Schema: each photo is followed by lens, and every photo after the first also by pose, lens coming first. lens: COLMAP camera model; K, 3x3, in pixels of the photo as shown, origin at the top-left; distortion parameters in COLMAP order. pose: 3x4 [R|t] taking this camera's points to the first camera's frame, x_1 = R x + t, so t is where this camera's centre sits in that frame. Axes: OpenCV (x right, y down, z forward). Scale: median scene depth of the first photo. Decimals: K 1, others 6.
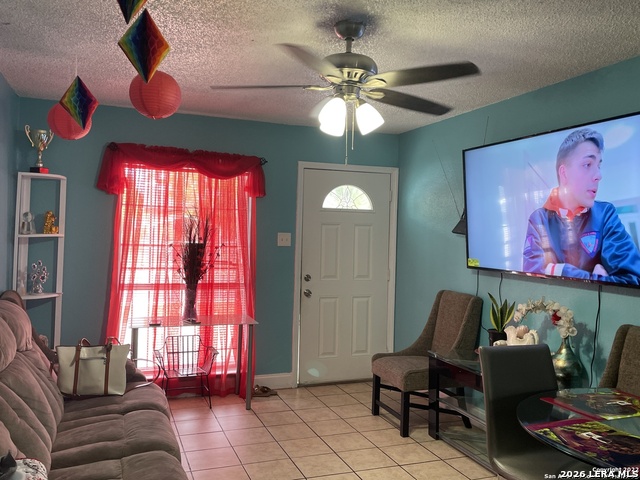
lens RADIAL K [[559.3, 0, 321.4], [0, 559.3, 238.8], [0, 0, 1]] dist [0.058749, 0.002847]
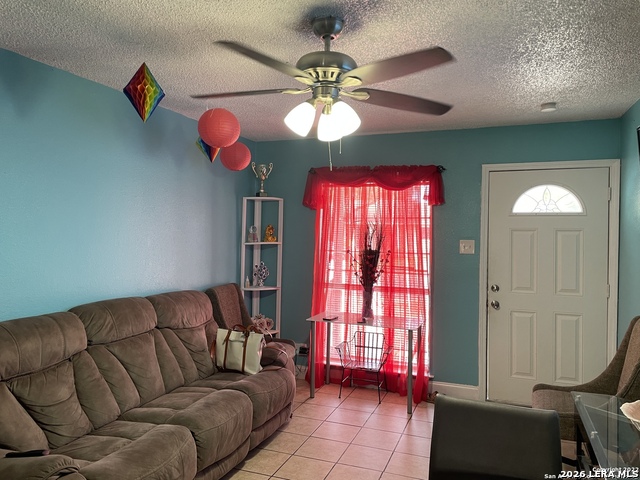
lens RADIAL K [[480.2, 0, 319.8], [0, 480.2, 235.5], [0, 0, 1]] dist [0.086152, -0.011444]
pose [[0.756283, -0.010106, -0.654167, 0.332530], [0.000029, 0.999881, -0.015414, -0.006321], [0.654245, 0.011639, 0.756193, 0.221197]]
